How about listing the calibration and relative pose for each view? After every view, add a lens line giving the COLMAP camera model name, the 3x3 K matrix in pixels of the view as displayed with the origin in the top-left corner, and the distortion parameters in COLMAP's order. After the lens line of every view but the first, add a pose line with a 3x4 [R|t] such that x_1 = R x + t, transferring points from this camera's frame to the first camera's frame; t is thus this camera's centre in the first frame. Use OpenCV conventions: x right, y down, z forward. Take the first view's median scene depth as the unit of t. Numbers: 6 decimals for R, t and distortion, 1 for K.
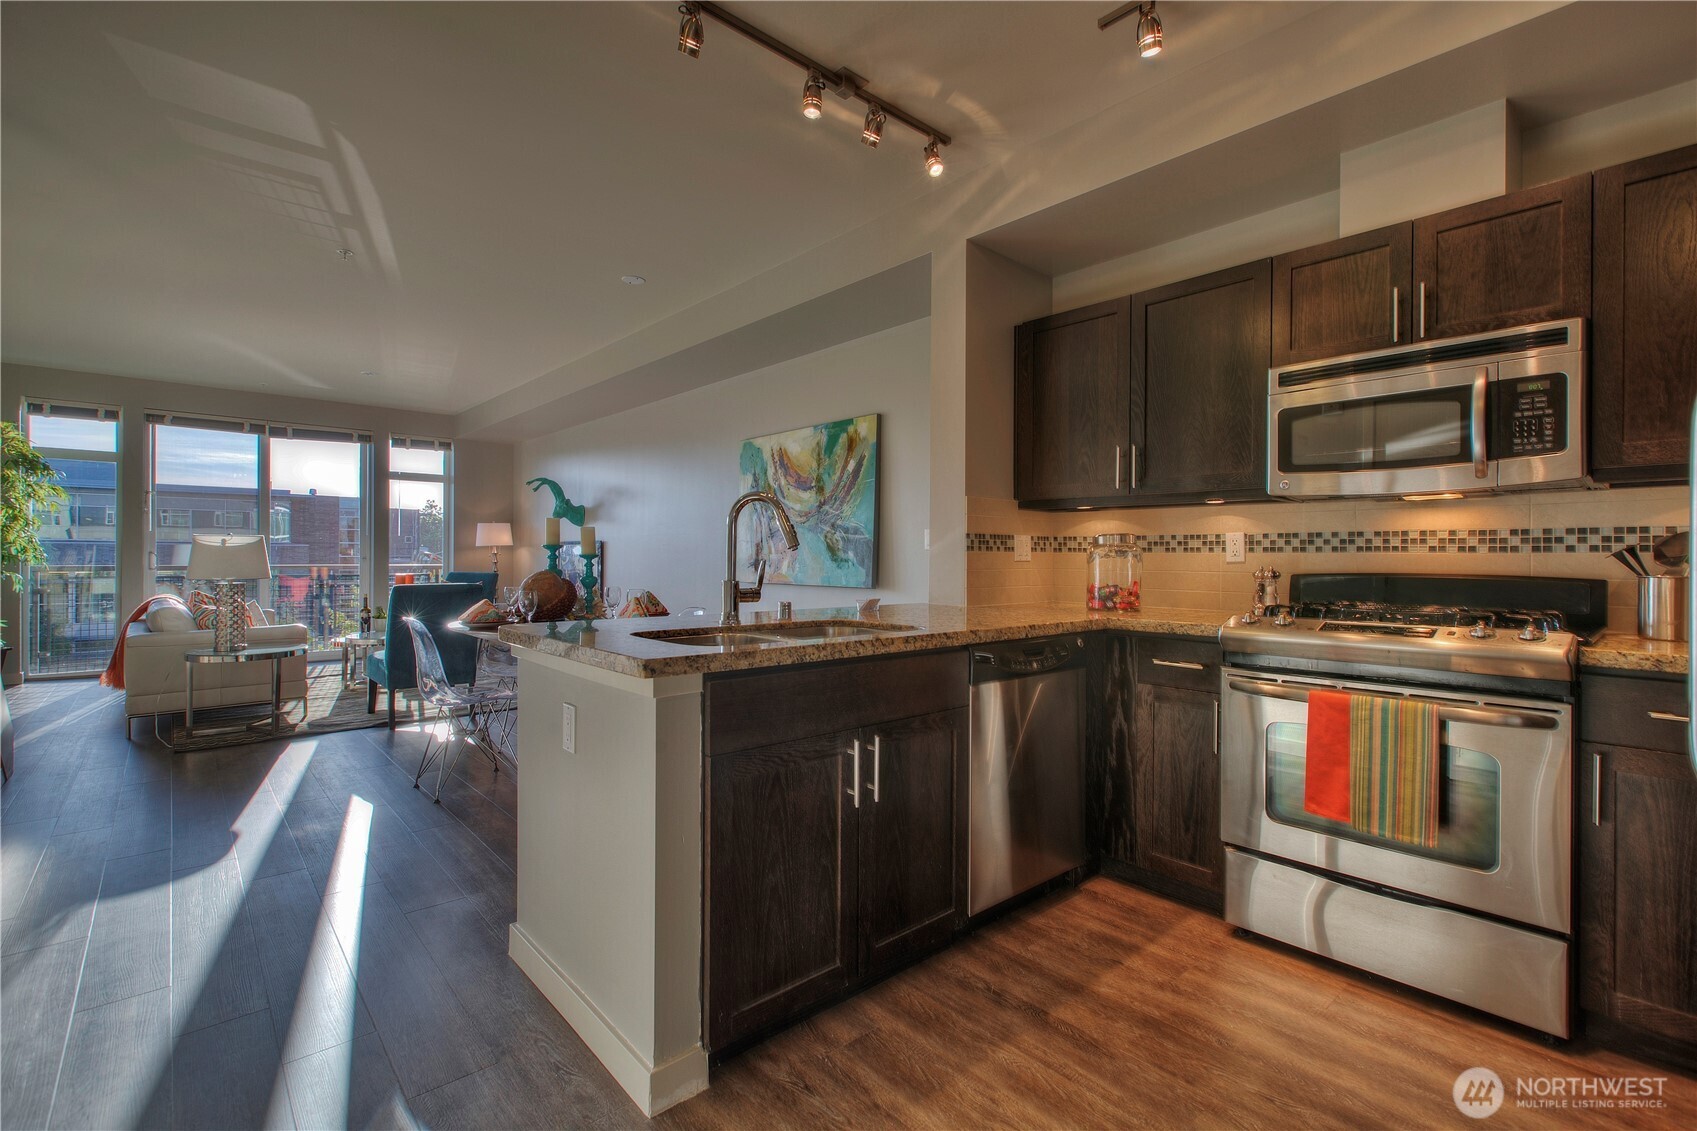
lens RADIAL K [[769.8, 0, 848.4], [0, 769.8, 563.2], [0, 0, 1]] dist [0.001406, 0.000363]
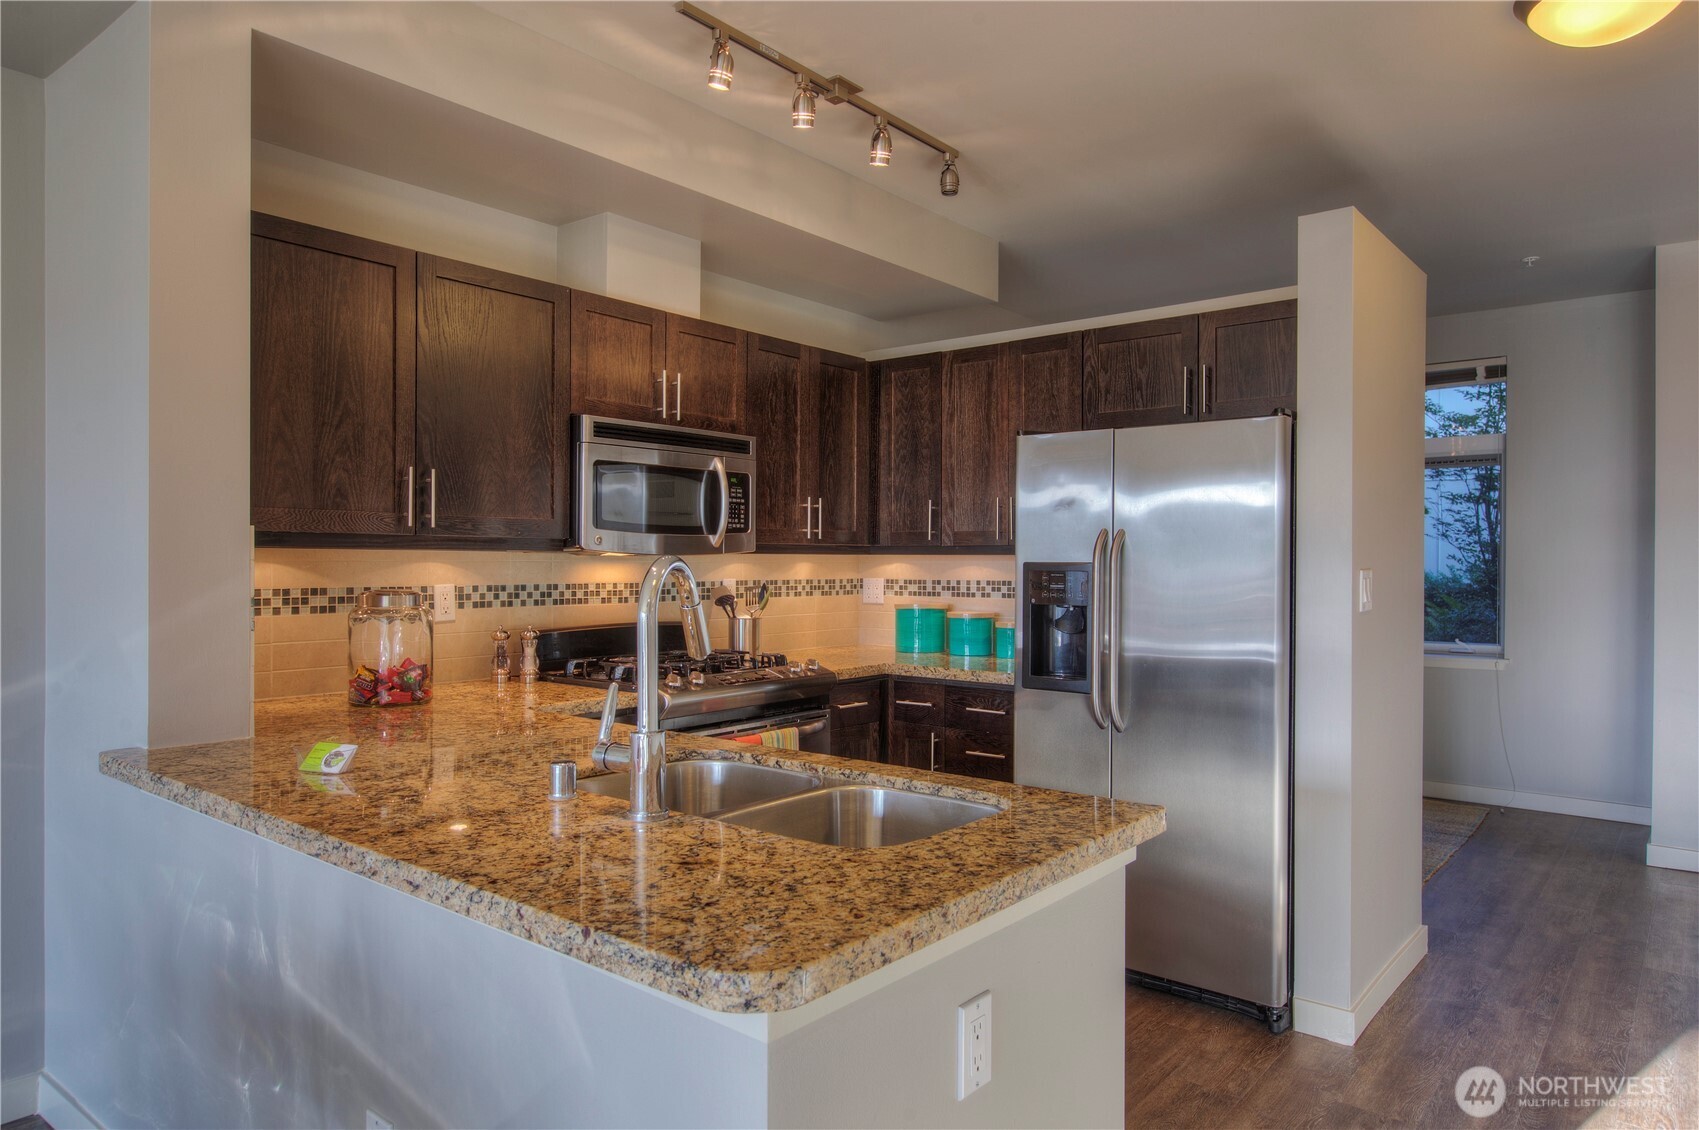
lens RADIAL K [[1086.7, 0, 849.0], [0, 1086.7, 561.0], [0, 0, 1]] dist [-0.001201, -0.000416]
pose [[-0.172124, -0.013239, 0.984986, -0.717594], [-0.004088, 0.999911, 0.012725, -0.084740], [-0.985067, -0.001836, -0.172162, 0.824036]]
